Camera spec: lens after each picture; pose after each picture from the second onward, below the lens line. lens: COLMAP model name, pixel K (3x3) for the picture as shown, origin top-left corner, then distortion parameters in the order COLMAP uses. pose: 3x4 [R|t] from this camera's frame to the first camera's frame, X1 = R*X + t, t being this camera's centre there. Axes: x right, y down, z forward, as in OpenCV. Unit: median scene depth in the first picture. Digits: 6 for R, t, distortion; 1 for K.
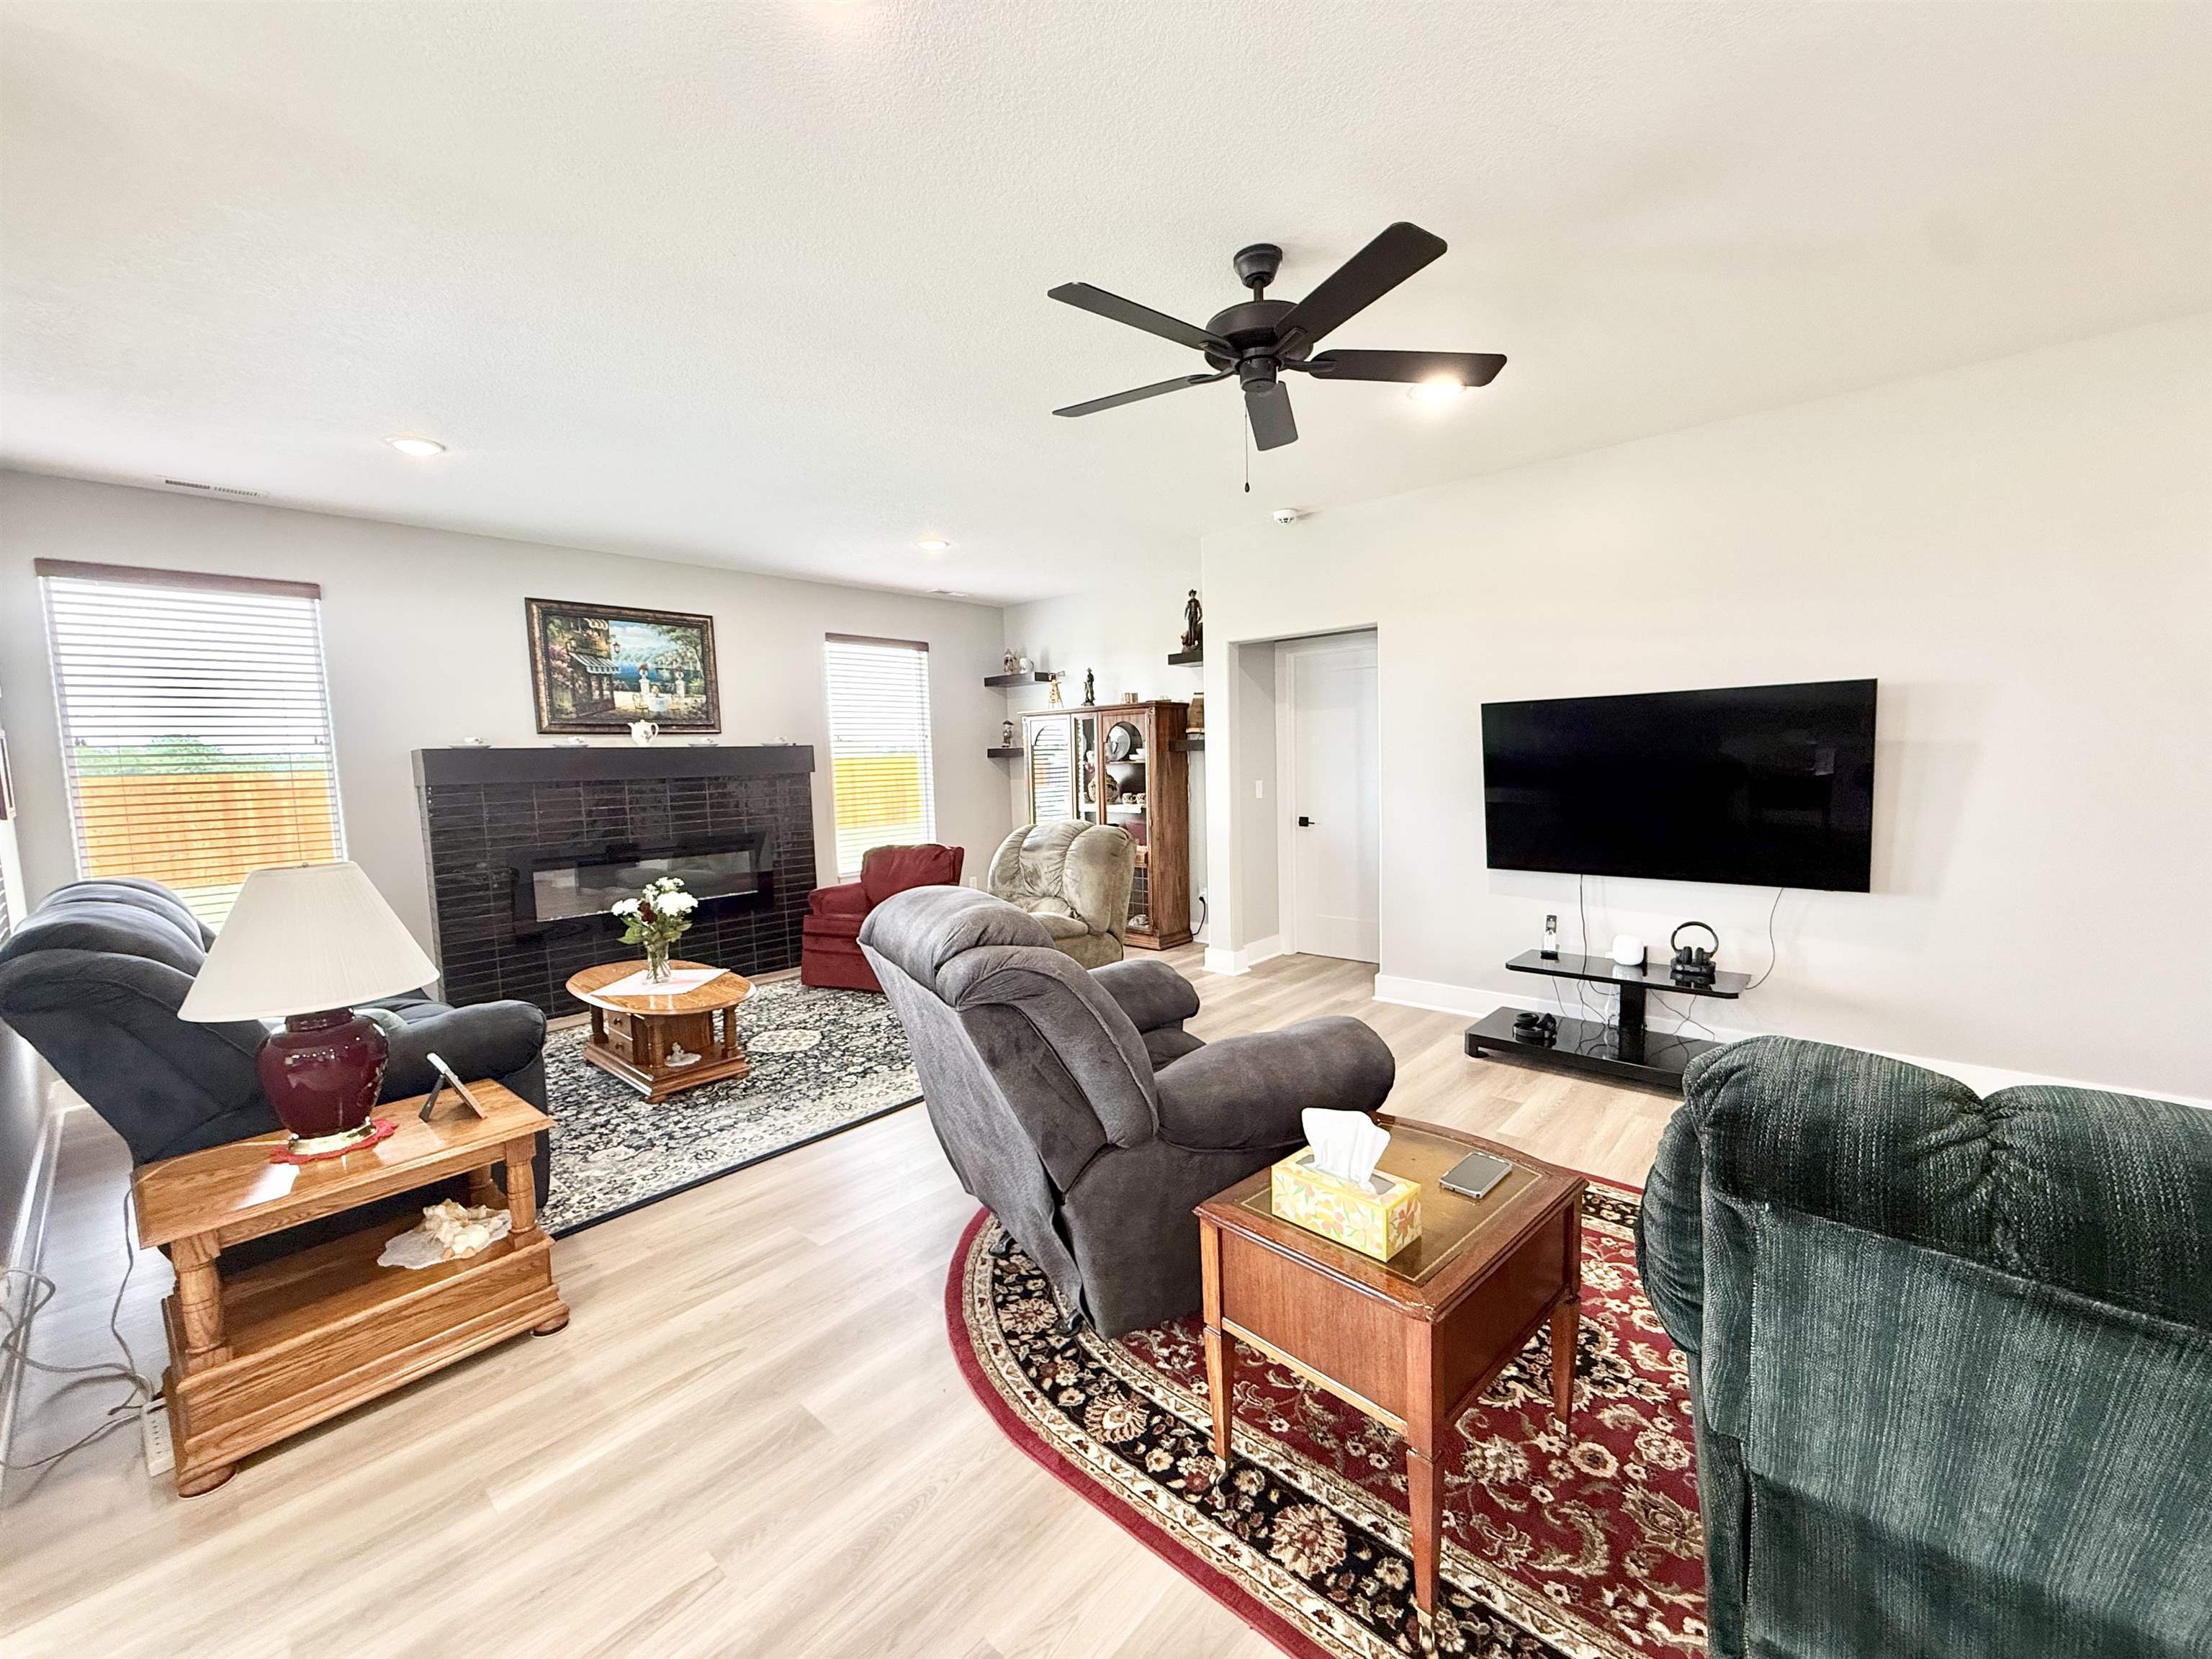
lens RADIAL K [[878.3, 0, 1101.2], [0, 878.3, 830.3], [0, 0, 1]] dist [-0.001175, 0.000093]
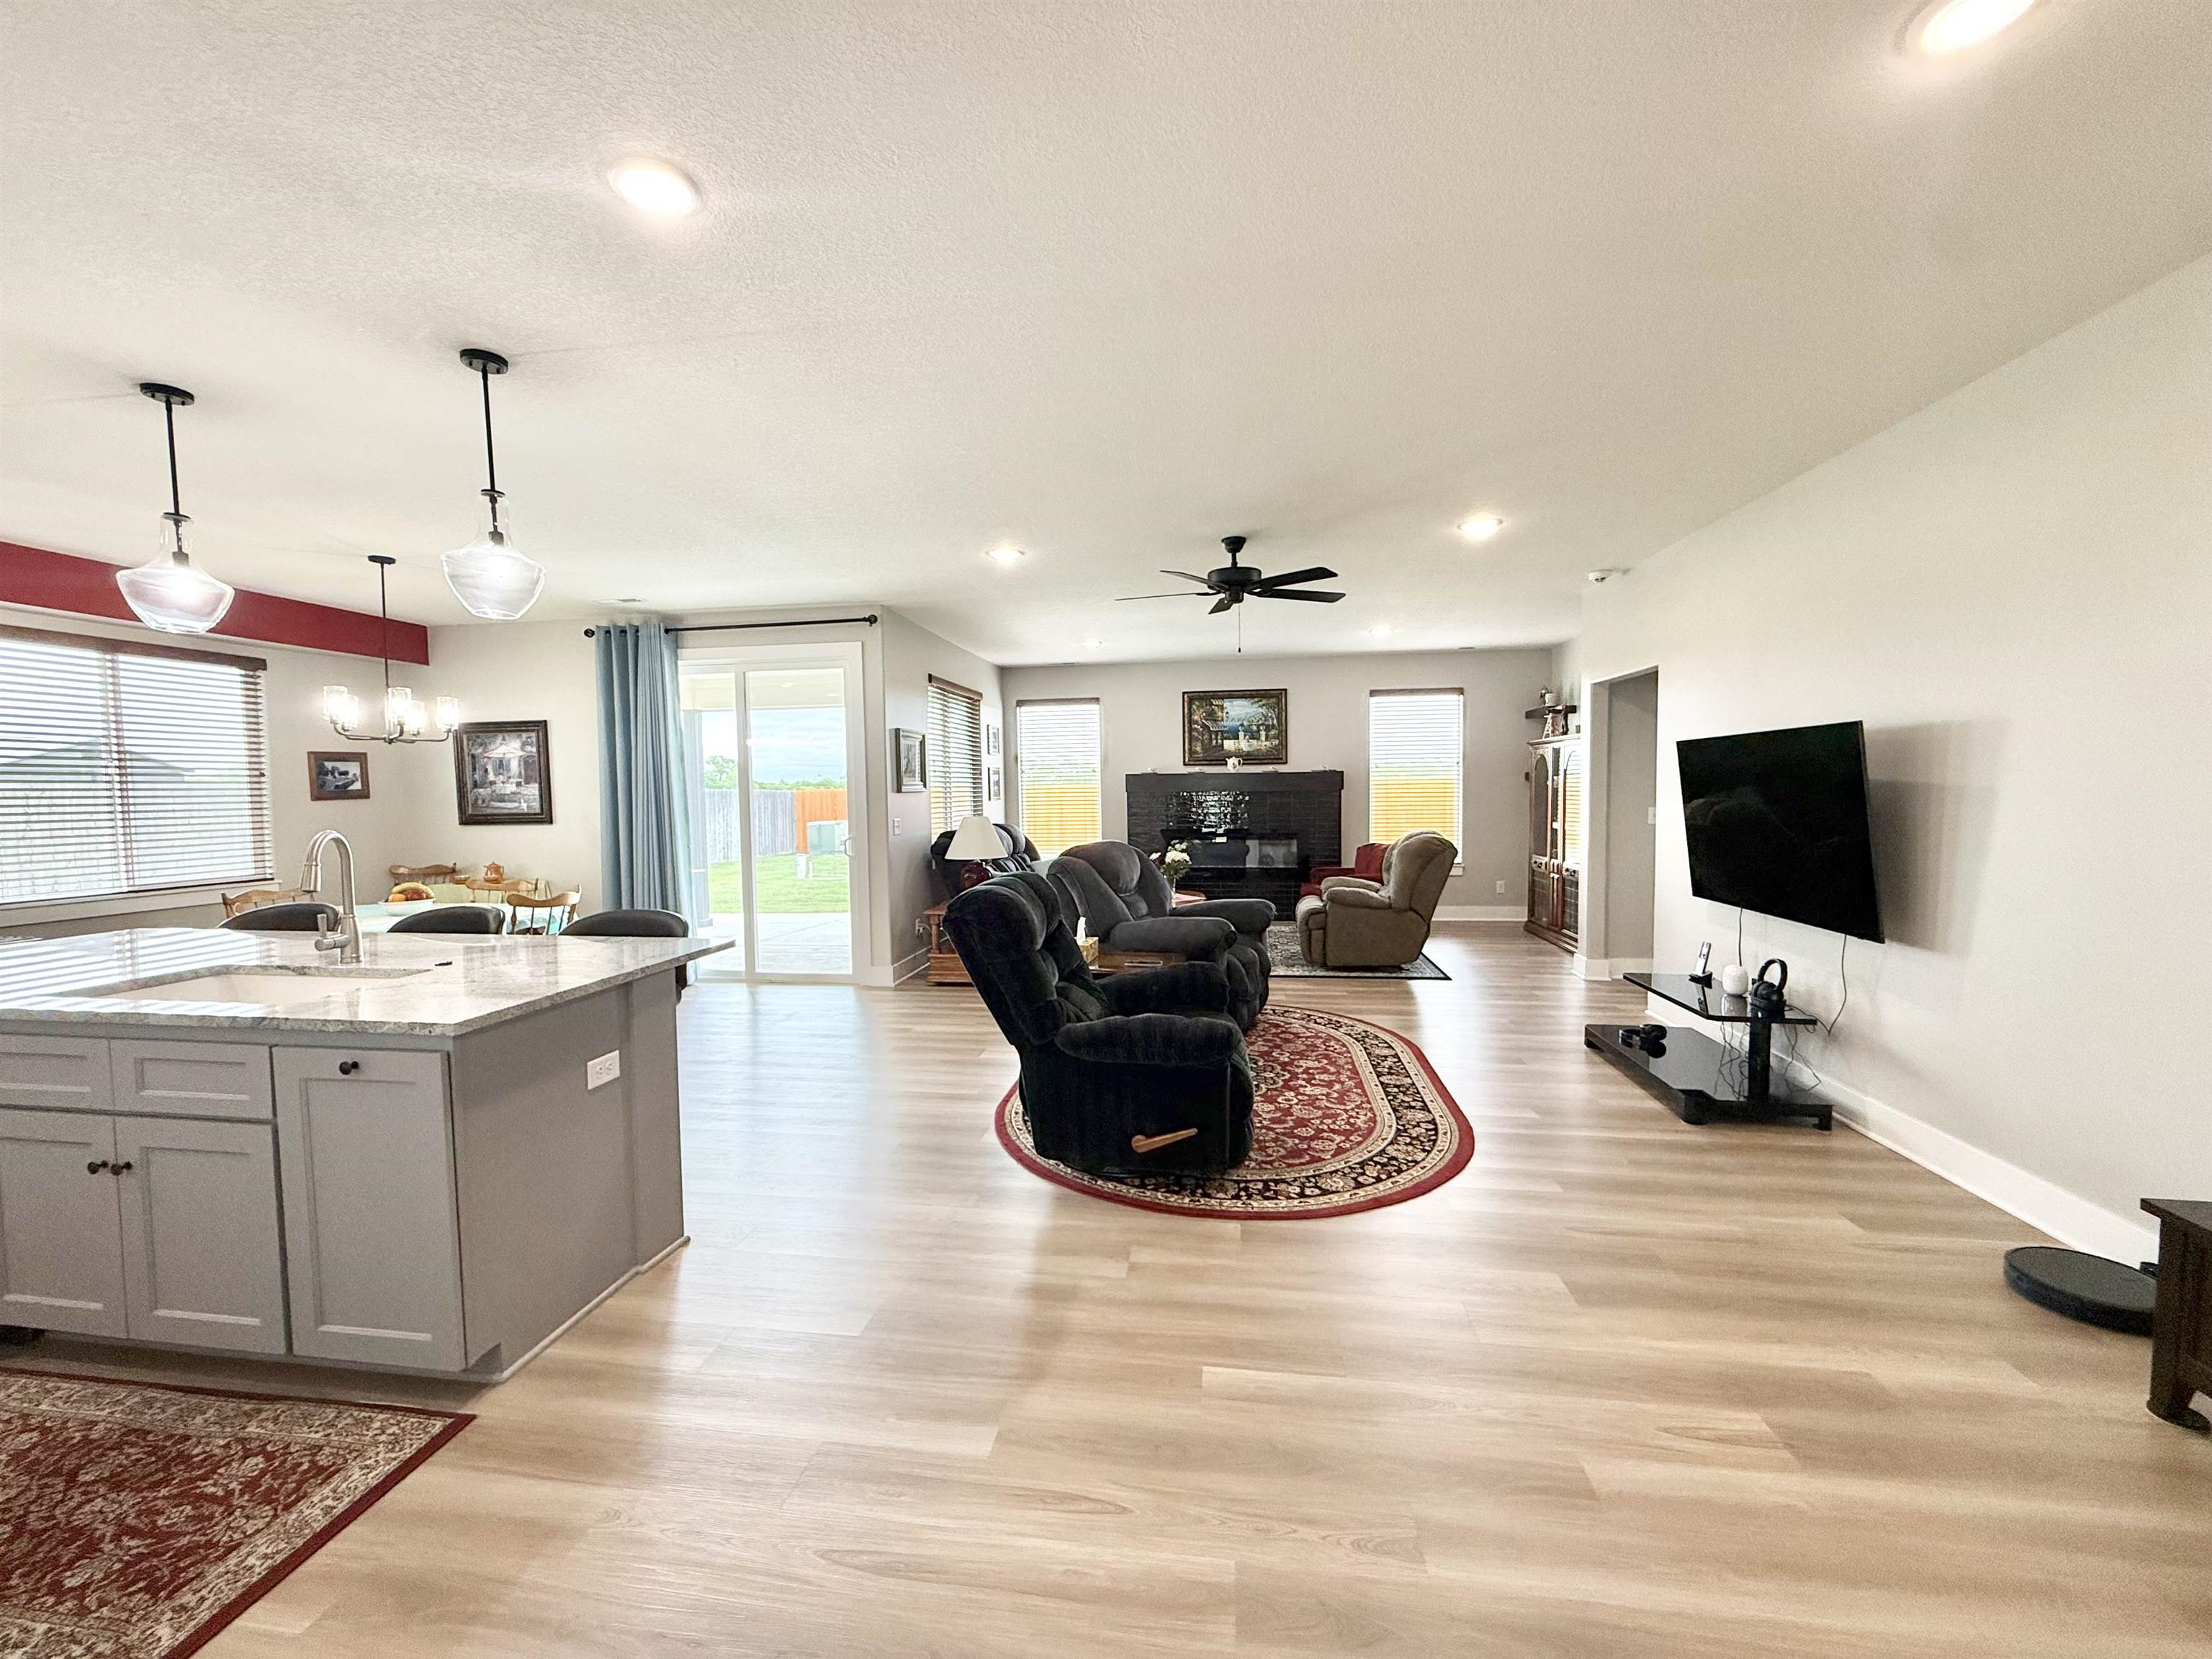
lens RADIAL K [[878.3, 0, 1100.5], [0, 878.3, 831.1], [0, 0, 1]] dist [-0.001175, 0.000093]
pose [[0.548955, 0.063454, -0.833440, 0.849795], [-0.075914, 0.996778, 0.025888, -0.007212], [0.832398, 0.049058, 0.552003, -0.161079]]
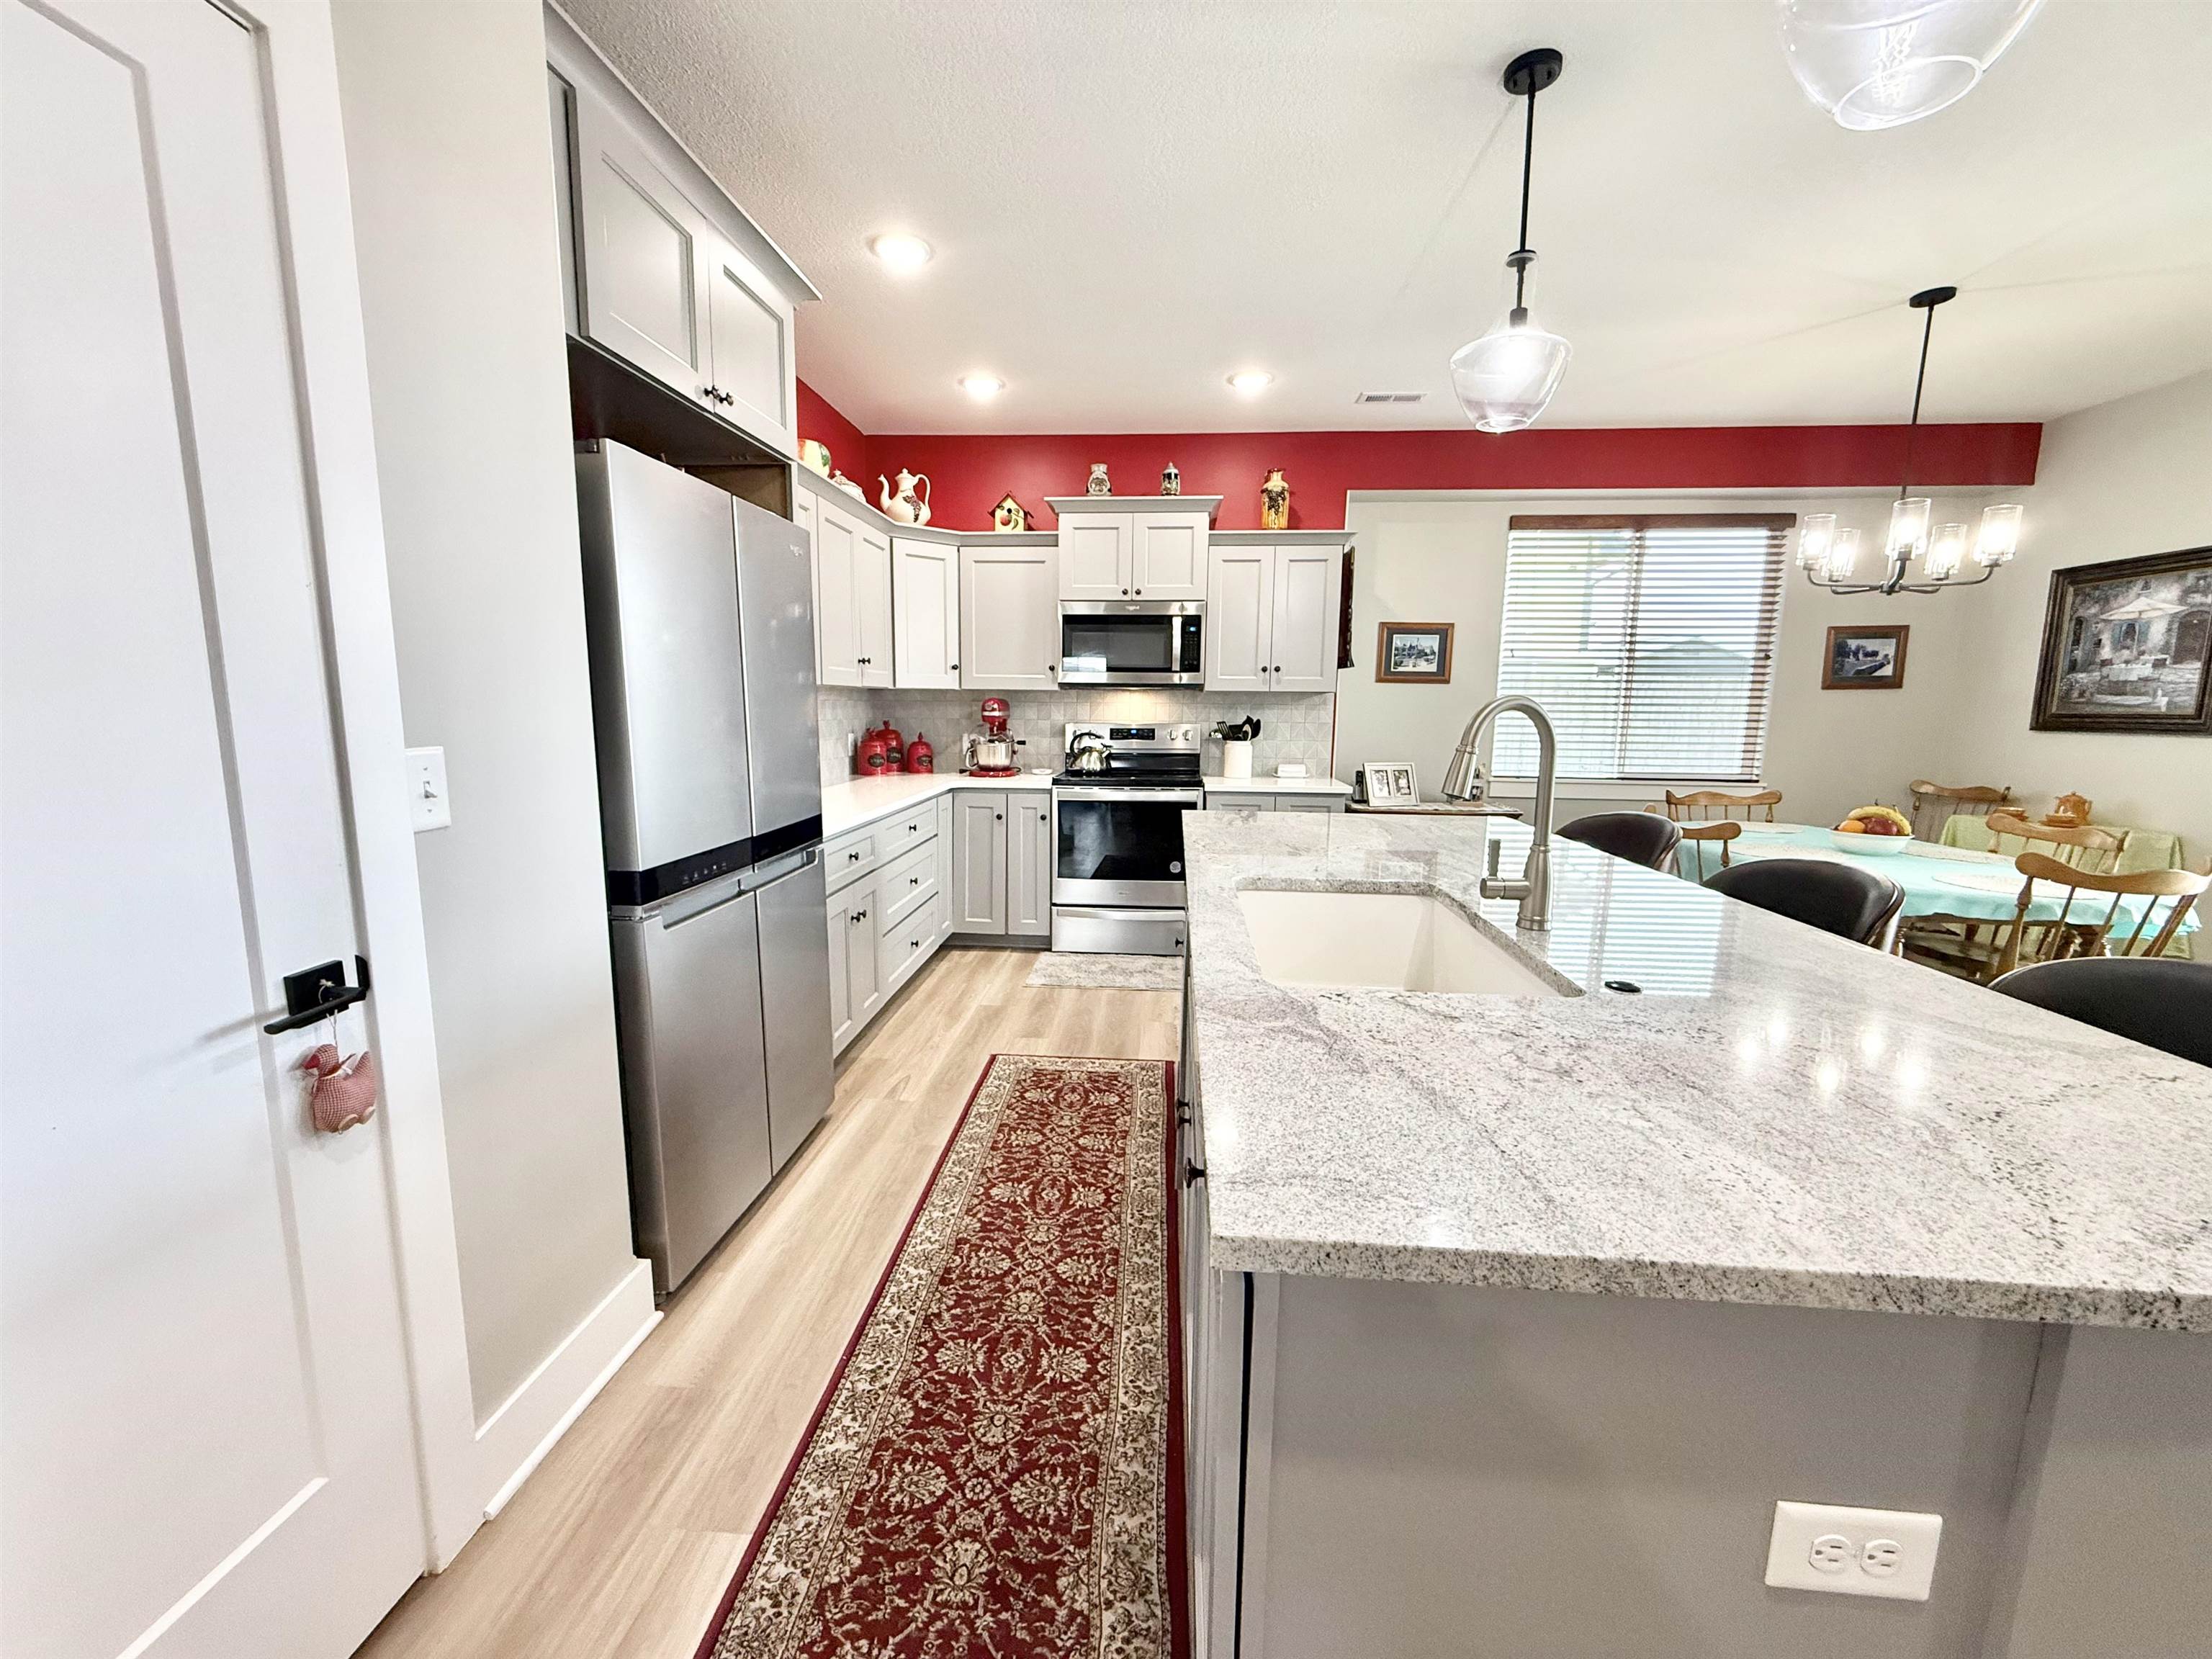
lens RADIAL K [[878.3, 0, 1101.0], [0, 878.3, 830.7], [0, 0, 1]] dist [-0.001175, 0.000093]
pose [[-0.795311, 0.111788, -0.595805, 0.443802], [-0.037186, 0.972002, 0.232011, 0.023273], [0.605060, 0.206677, -0.768887, -0.101308]]
